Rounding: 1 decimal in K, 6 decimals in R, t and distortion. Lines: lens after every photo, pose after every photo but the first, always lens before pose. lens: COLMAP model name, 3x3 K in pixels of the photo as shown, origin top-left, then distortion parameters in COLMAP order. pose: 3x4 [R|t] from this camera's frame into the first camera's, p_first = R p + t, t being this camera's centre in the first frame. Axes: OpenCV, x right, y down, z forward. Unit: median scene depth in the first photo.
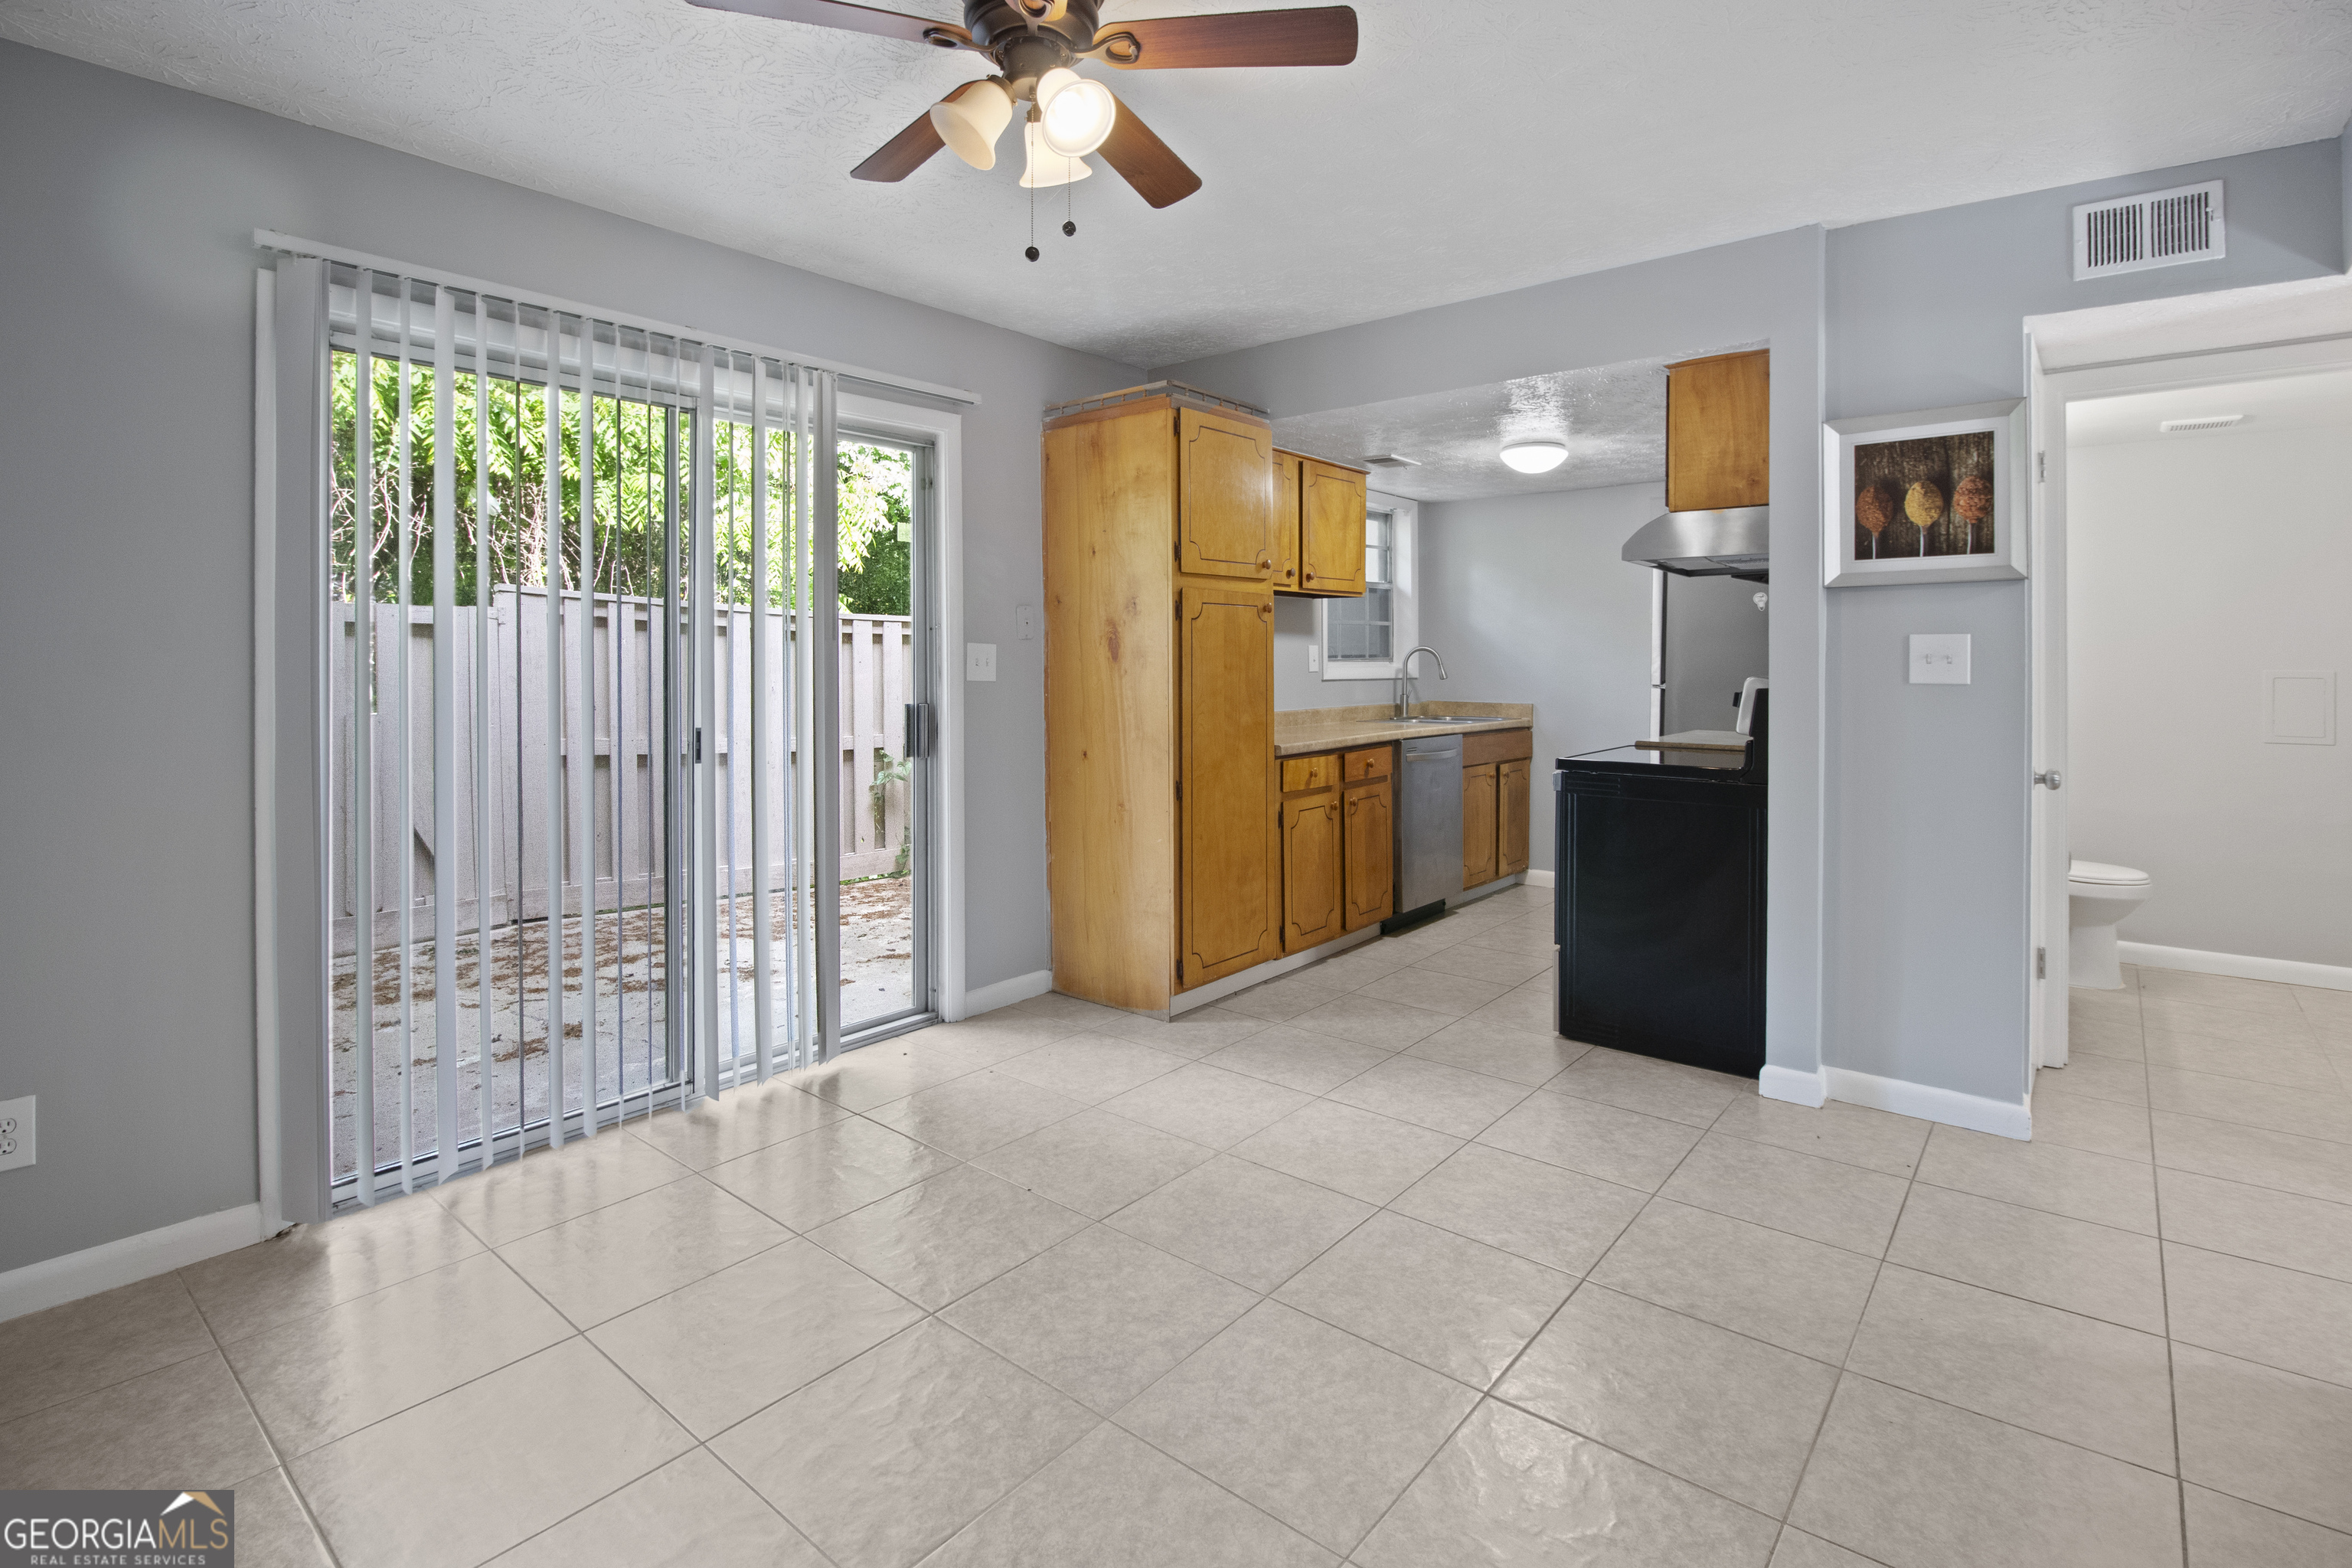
lens RADIAL K [[1118.7, 0, 1184.1], [0, 1118.7, 660.1], [0, 0, 1]] dist [-0.003908, -0.003756]
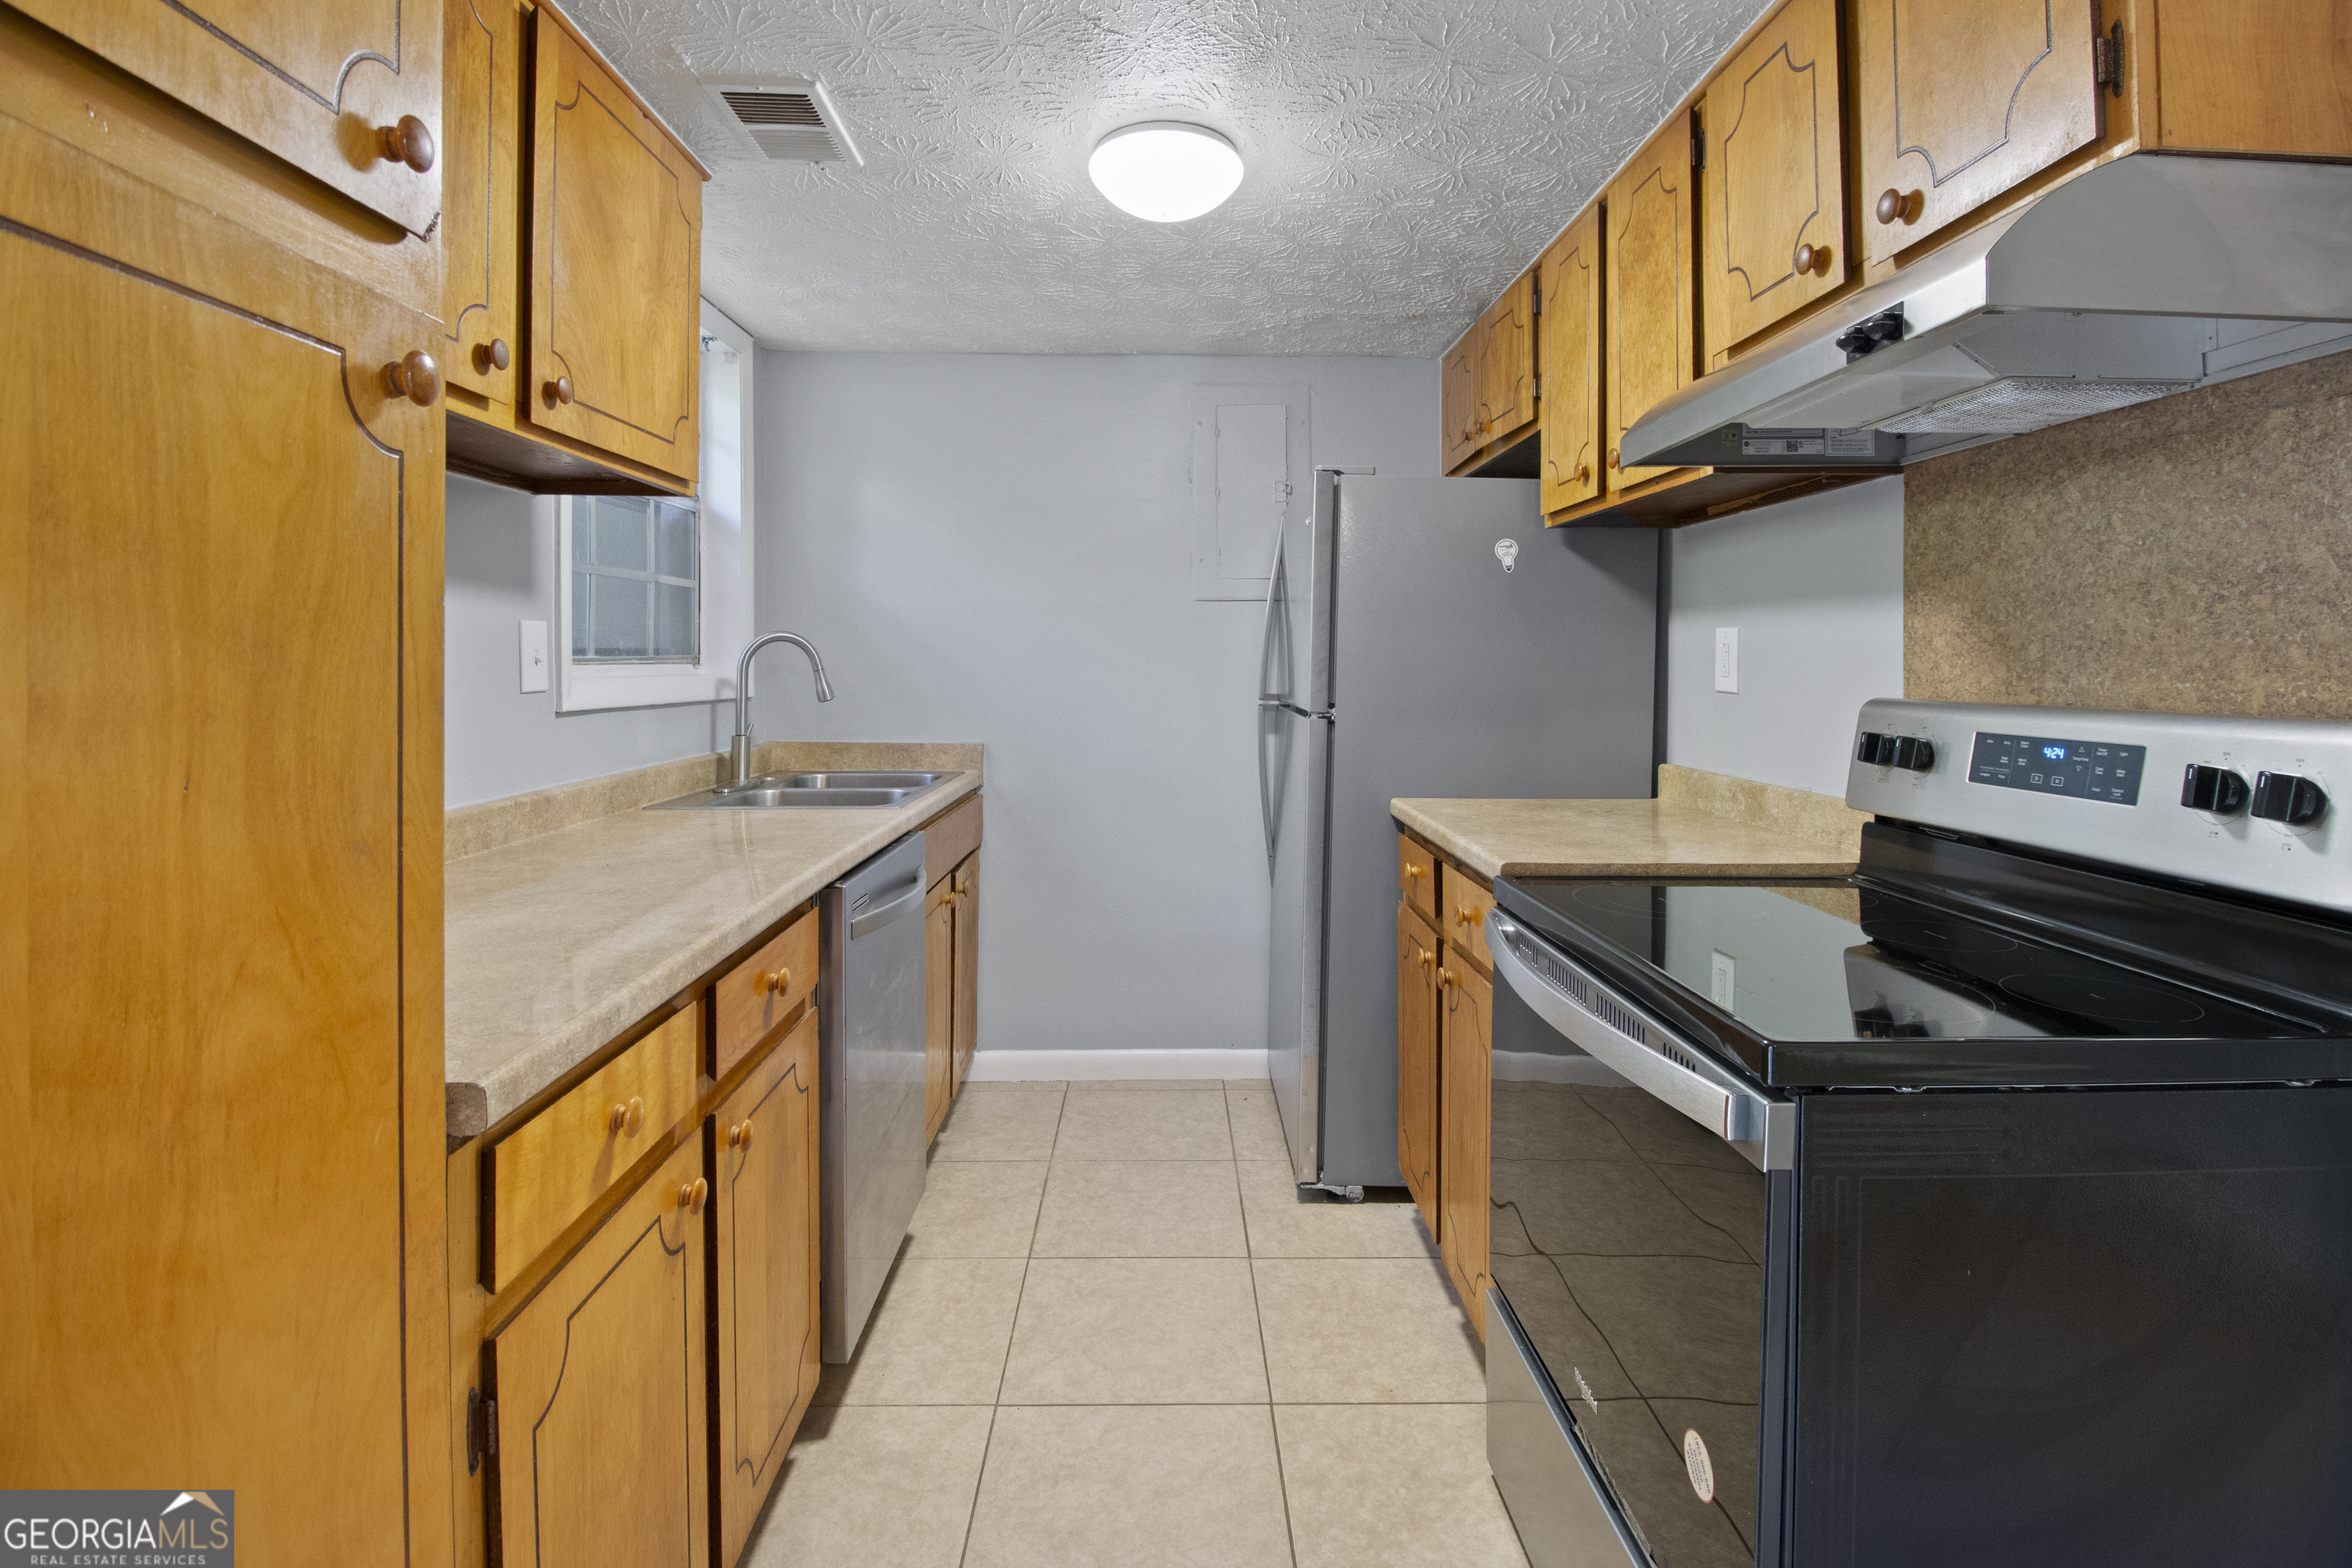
lens RADIAL K [[1118.7, 0, 1179.2], [0, 1118.7, 661.7], [0, 0, 1]] dist [-0.003908, -0.003756]
pose [[0.760245, 0.003697, 0.649626, 0.069856], [-0.003861, 0.999992, -0.001173, 0.000199], [-0.649625, -0.001617, 0.760253, 1.054212]]
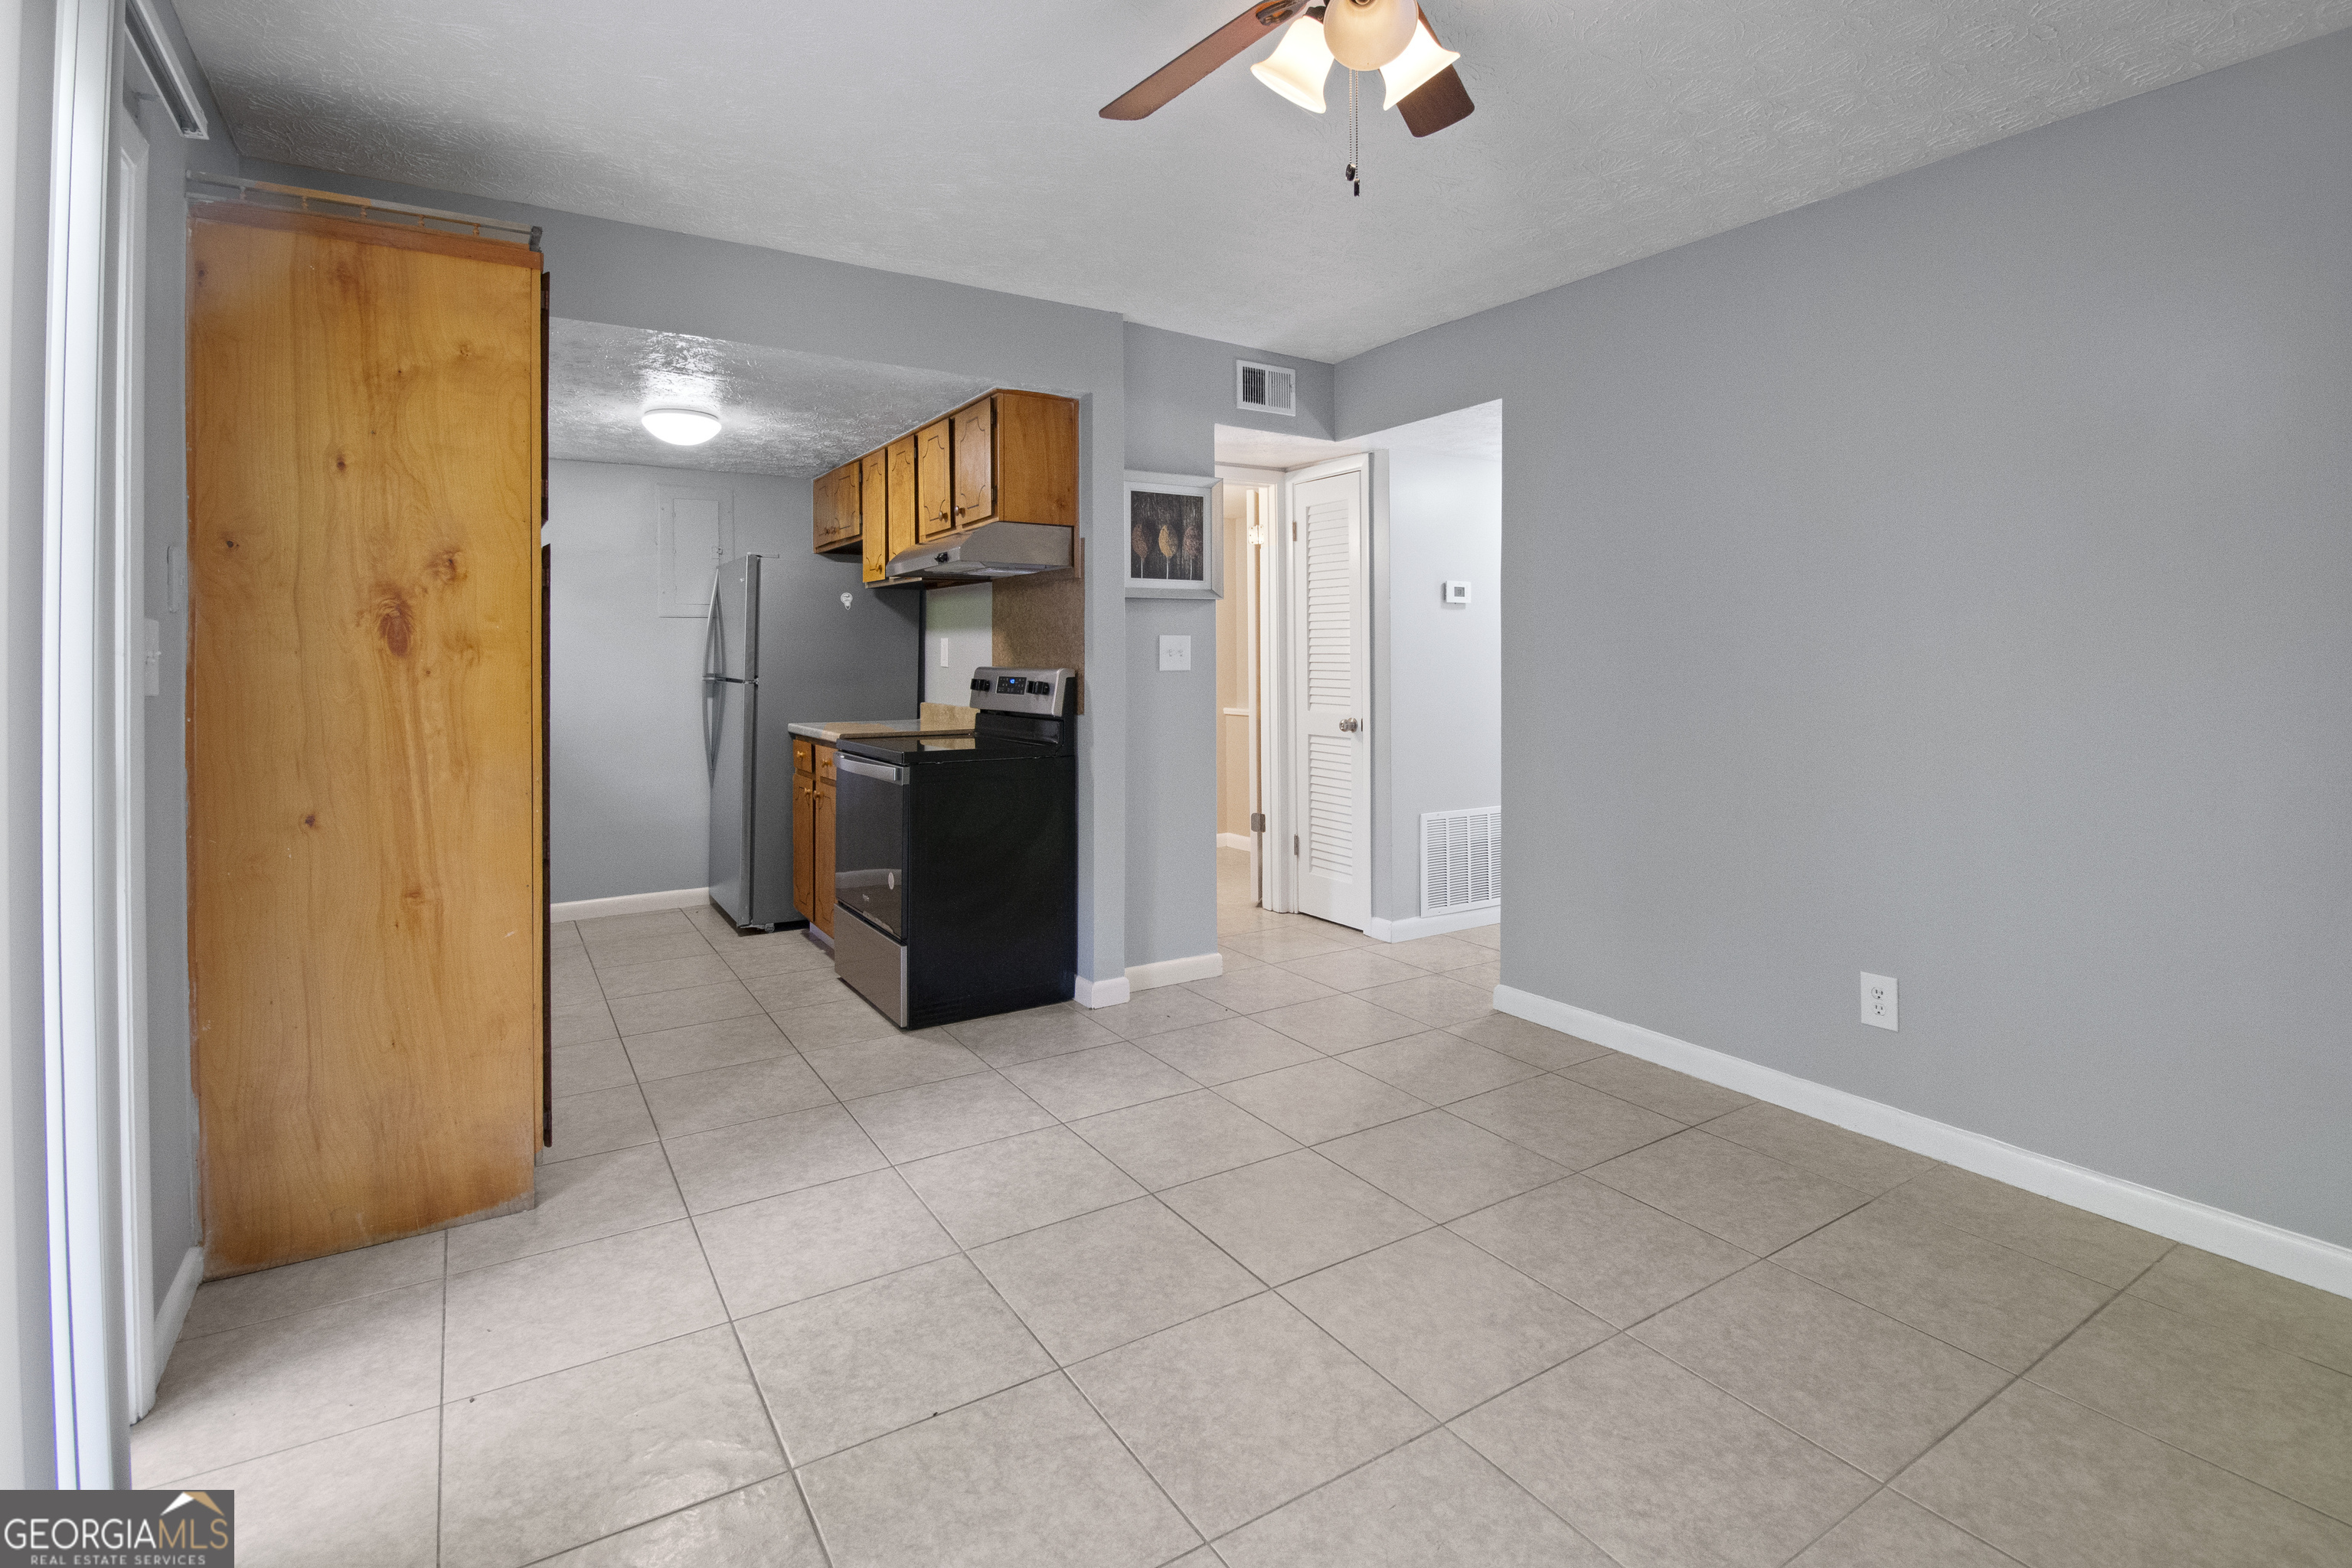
lens RADIAL K [[1118.7, 0, 1175.9], [0, 1118.7, 652.7], [0, 0, 1]] dist [-0.003908, -0.003756]
pose [[0.312162, 0.001257, 0.950028, -0.636869], [0.001918, 0.999996, -0.001954, 0.001500], [-0.950027, 0.002432, 0.312158, 0.541408]]
